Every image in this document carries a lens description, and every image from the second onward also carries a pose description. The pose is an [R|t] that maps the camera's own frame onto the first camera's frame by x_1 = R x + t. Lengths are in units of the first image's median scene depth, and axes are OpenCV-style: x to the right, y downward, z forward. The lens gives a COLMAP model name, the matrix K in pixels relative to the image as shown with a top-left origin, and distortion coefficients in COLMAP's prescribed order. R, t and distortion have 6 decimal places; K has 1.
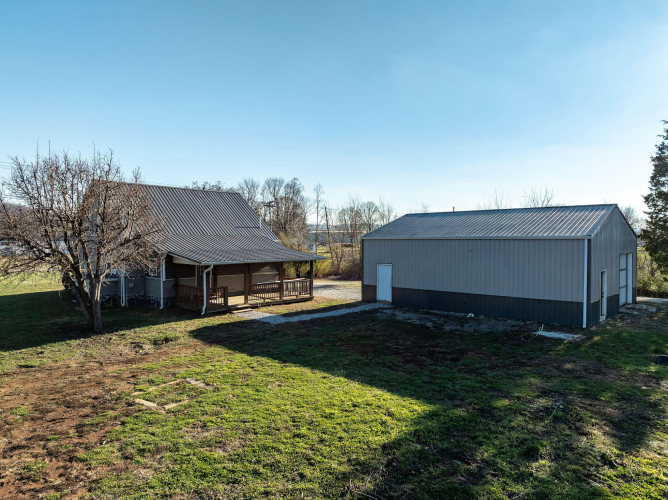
lens RADIAL K [[472.1, 0, 337.2], [0, 472.1, 248.7], [0, 0, 1]] dist [-0.034558, -0.005911]
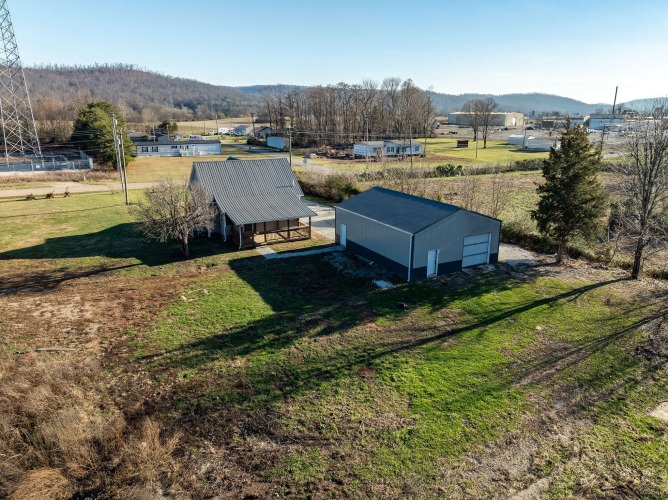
lens RADIAL K [[472.1, 0, 337.2], [0, 472.1, 248.7], [0, 0, 1]] dist [-0.034558, -0.005911]
pose [[0.950144, 0.089588, -0.298665, 0.788712], [-0.008805, 0.965163, 0.261500, -0.432673], [0.311688, -0.245833, 0.917833, -0.767393]]
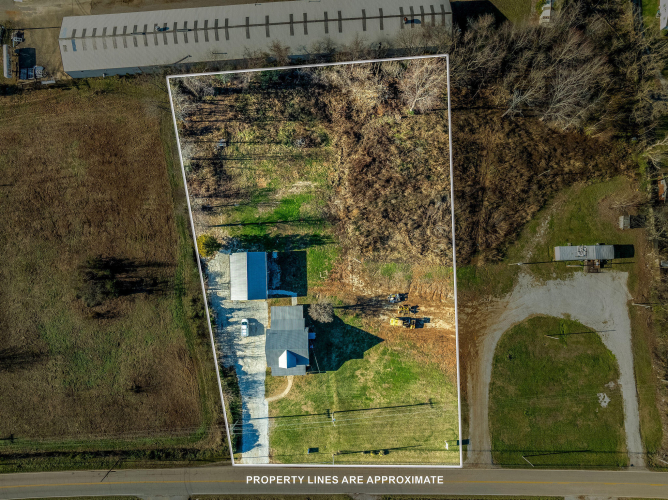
lens RADIAL K [[472.1, 0, 337.2], [0, 472.1, 248.7], [0, 0, 1]] dist [-0.034558, -0.005911]
pose [[-0.713057, -0.699851, 0.041925, -0.382654], [0.007506, 0.052174, 0.998610, -6.176394], [-0.701066, 0.712381, -0.031950, 0.465054]]
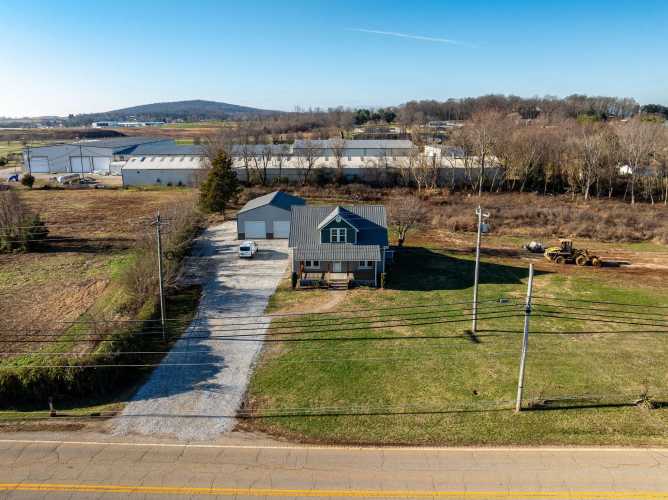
lens RADIAL K [[472.3, 0, 334.0], [0, 472.3, 250.0], [0, 0, 1]] dist [-0.031117, -0.005224]
pose [[-0.685301, -0.198362, 0.700725, -2.495840], [0.011561, 0.959106, 0.282811, -0.745670], [-0.728168, 0.201912, -0.654983, 3.472280]]
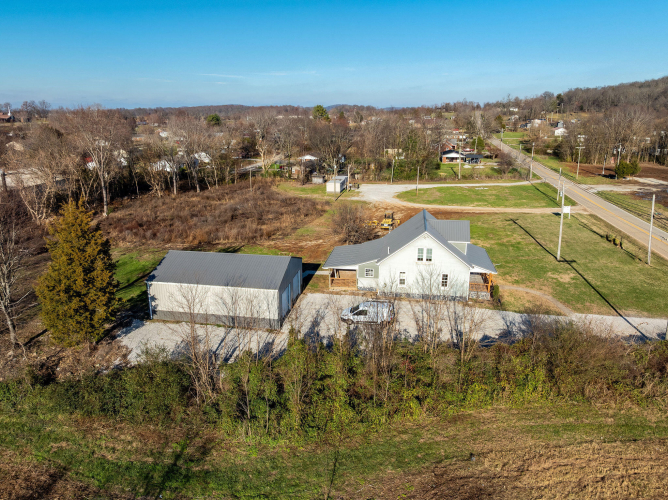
lens RADIAL K [[472.1, 0, 337.2], [0, 472.1, 248.7], [0, 0, 1]] dist [-0.034558, -0.005911]
pose [[-0.821200, 0.150715, -0.550377, 1.276620], [-0.017333, 0.957458, 0.288051, -0.795968], [0.570377, 0.246087, -0.783653, 3.402659]]
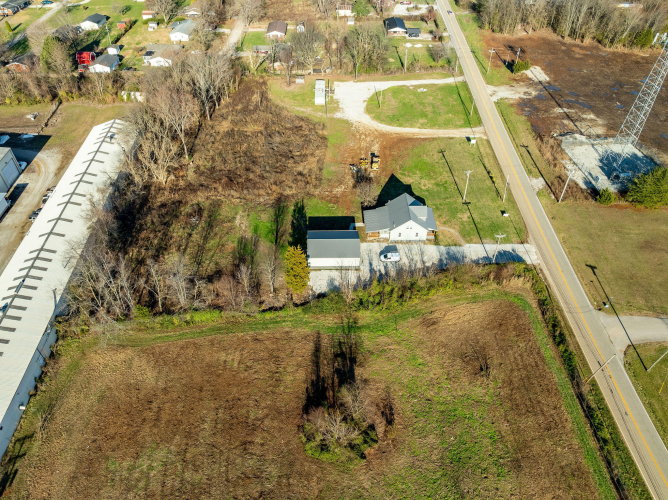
lens RADIAL K [[472.1, 0, 337.2], [0, 472.1, 248.7], [0, 0, 1]] dist [-0.034558, -0.005911]
pose [[-0.706272, 0.477261, -0.522879, 3.373848], [-0.027161, 0.719780, 0.693670, -3.867867], [0.707419, 0.504122, -0.495398, 4.166795]]
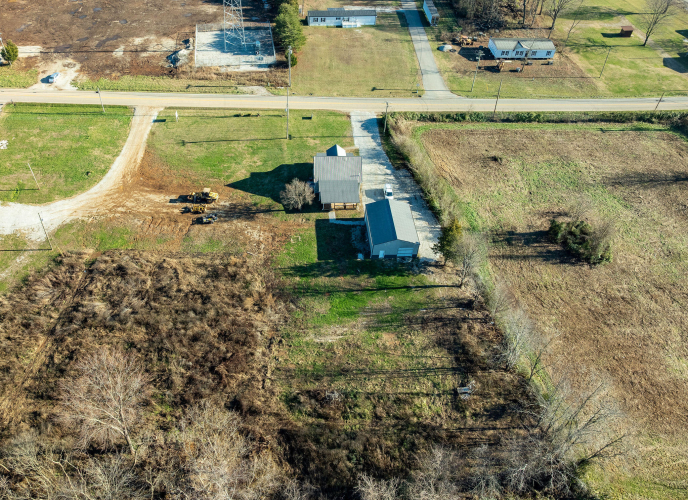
lens RADIAL K [[535.6, 0, 299.9], [0, 535.6, 250.7], [0, 0, 1]] dist [-0.030957, -0.002337]
pose [[0.709545, 0.508526, -0.487798, 2.611727], [-0.025844, 0.710561, 0.703161, -3.676527], [0.704186, -0.486318, 0.517317, -2.303091]]
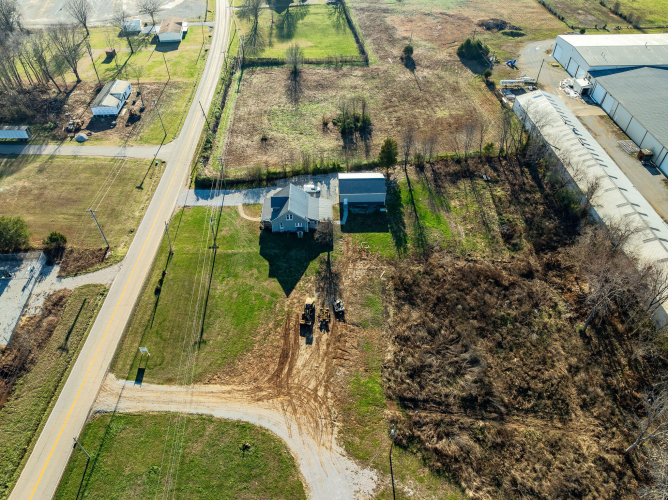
lens RADIAL K [[472.3, 0, 334.0], [0, 472.3, 250.0], [0, 0, 1]] dist [-0.031117, -0.005224]
pose [[0.709413, -0.494956, 0.501749, -3.452850], [0.014221, 0.721817, 0.691938, -3.799650], [-0.704650, -0.483735, 0.519105, -2.148604]]
